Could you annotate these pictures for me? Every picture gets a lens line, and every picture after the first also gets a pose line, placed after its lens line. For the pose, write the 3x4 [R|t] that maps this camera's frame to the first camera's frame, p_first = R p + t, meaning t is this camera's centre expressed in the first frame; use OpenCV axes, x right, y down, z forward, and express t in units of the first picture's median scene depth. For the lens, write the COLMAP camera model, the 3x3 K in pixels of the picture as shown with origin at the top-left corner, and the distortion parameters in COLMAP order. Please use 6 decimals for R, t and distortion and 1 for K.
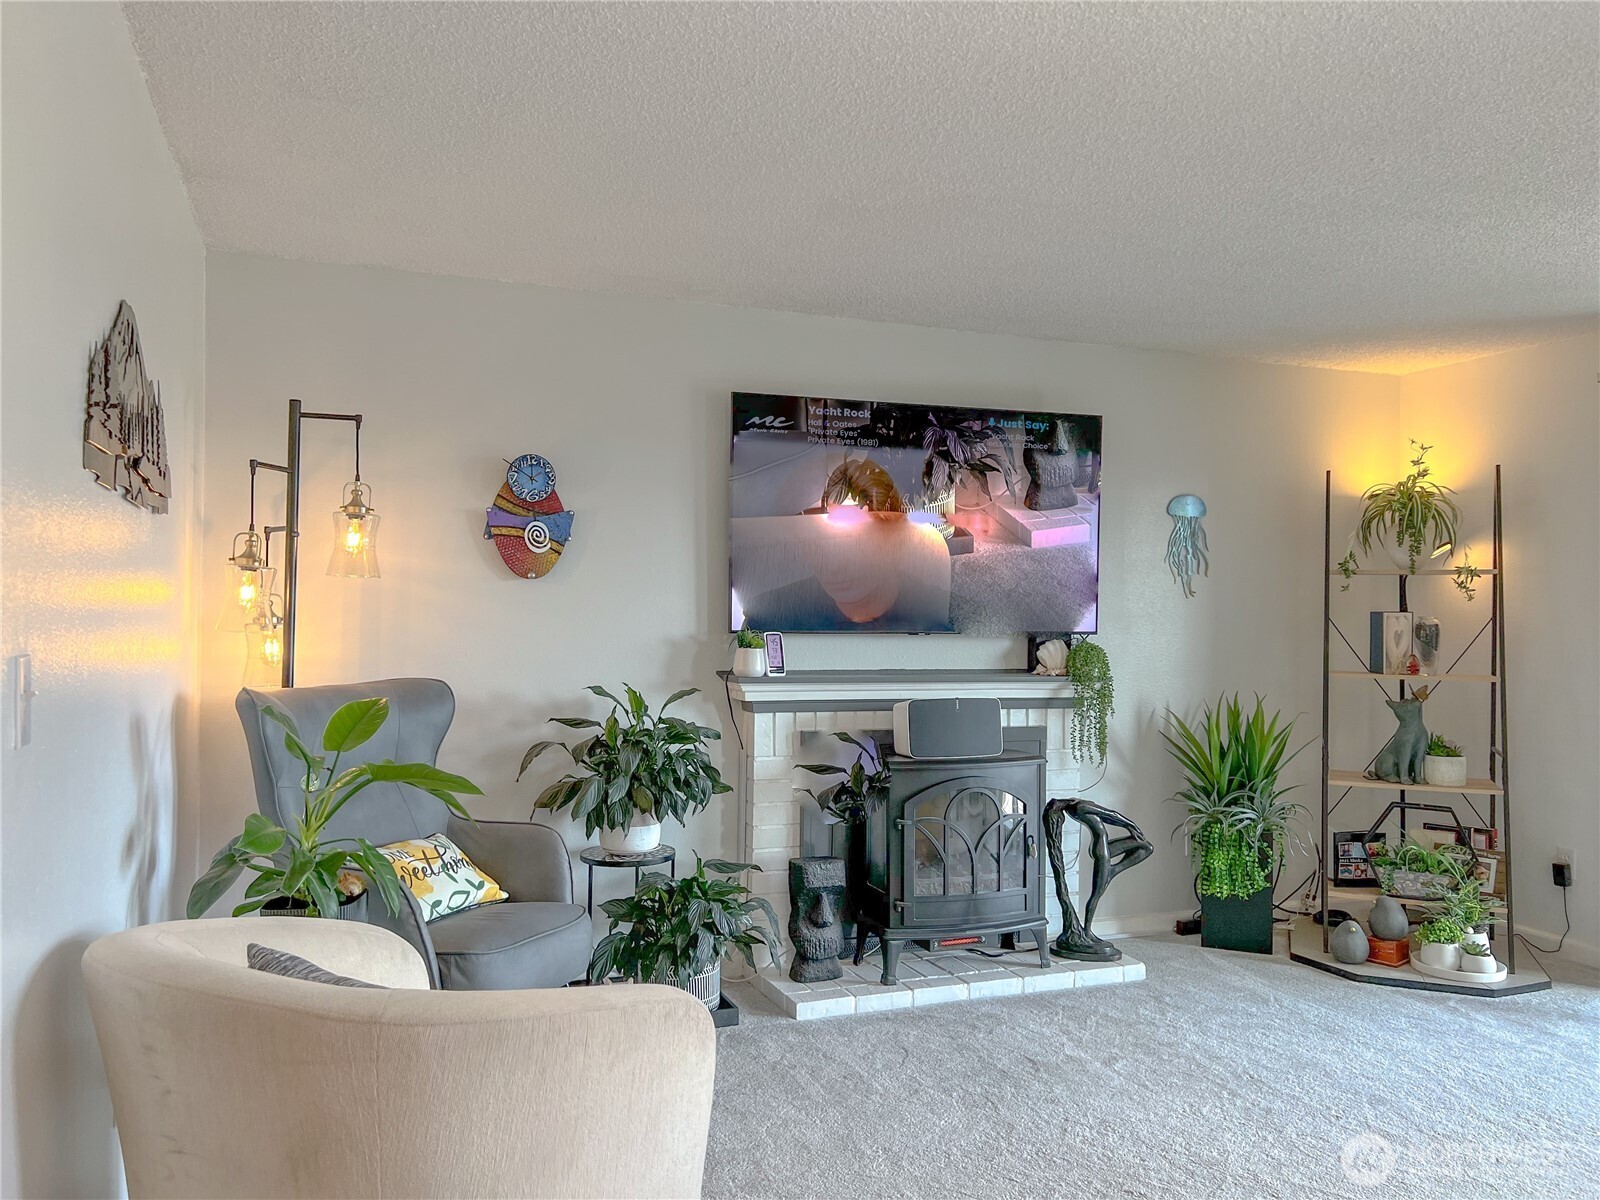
lens RADIAL K [[1211.9, 0, 800.0], [0, 1211.9, 600.0], [0, 0, 1]] dist [-0.000644, 0.000001]
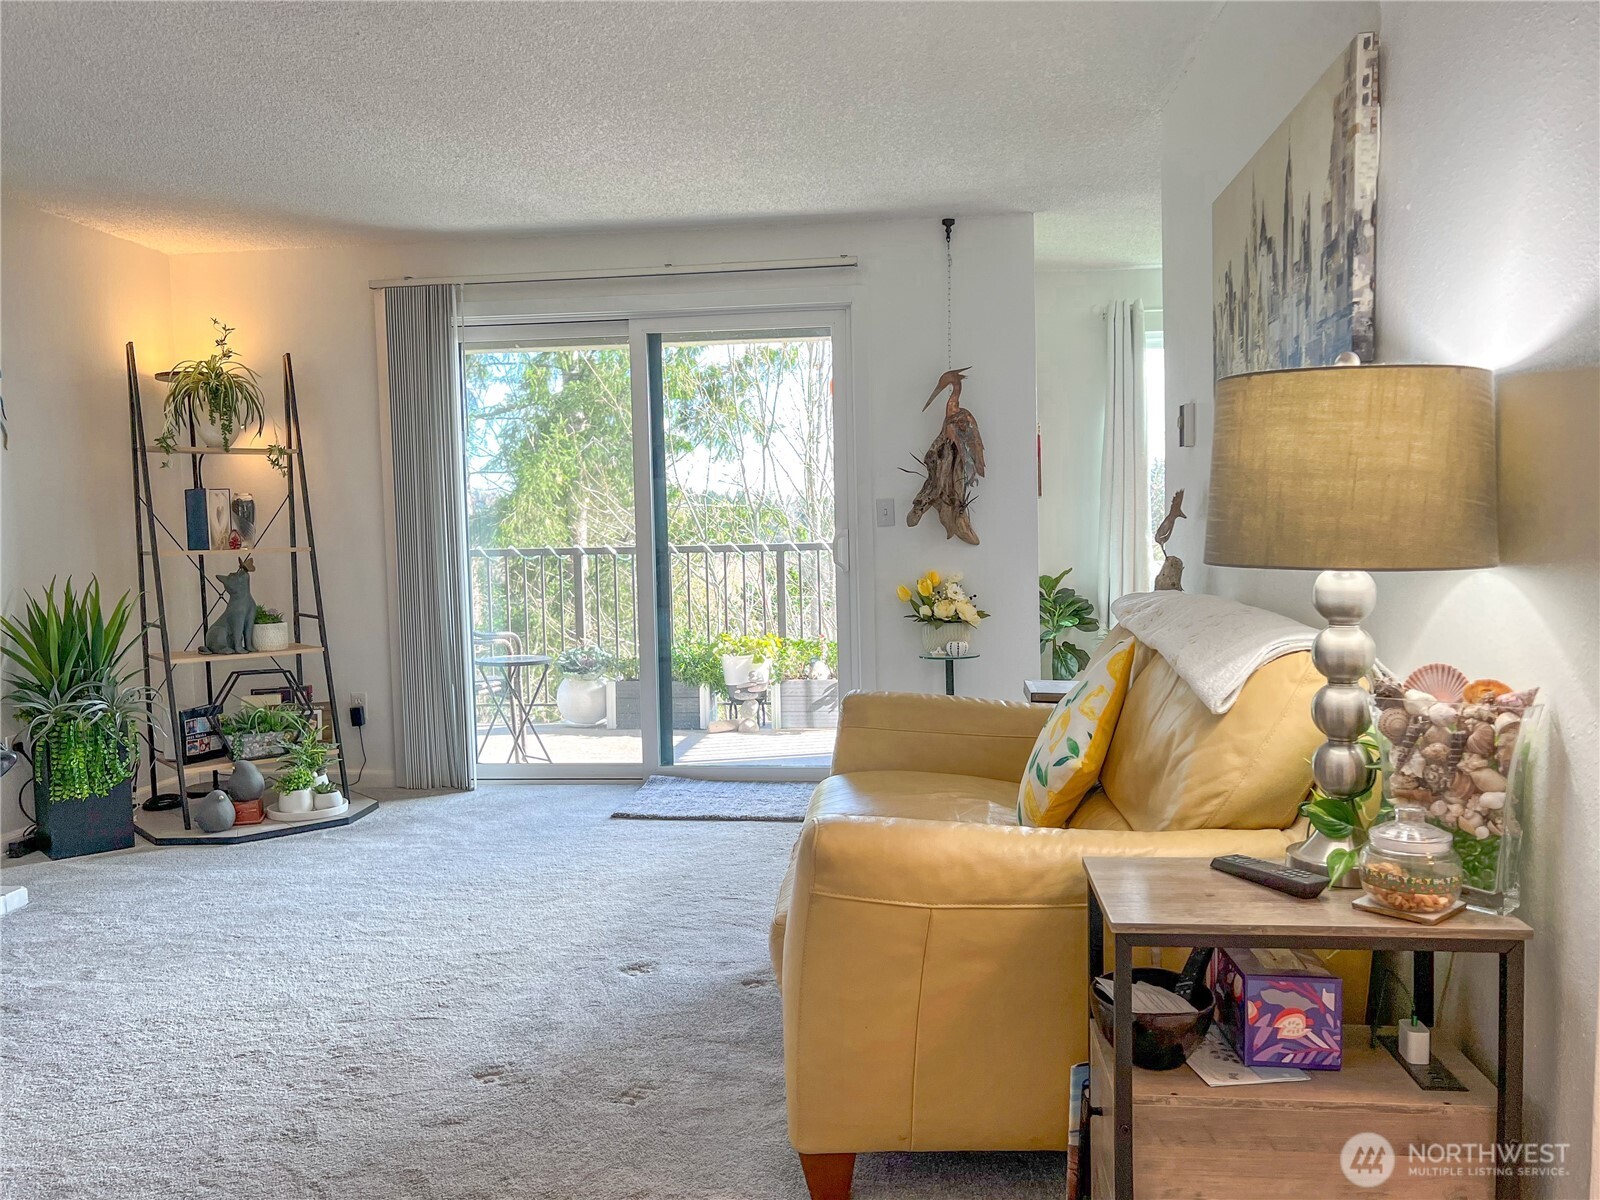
lens RADIAL K [[1241.3, 0, 800.0], [0, 1241.3, 600.0], [0, 0, 1]] dist [0.005522, 0.004898]
pose [[0.436096, -0.075318, 0.896743, -0.246327], [0.021130, 0.997074, 0.073469, 0.037866], [-0.899652, -0.013092, 0.436411, 0.102624]]
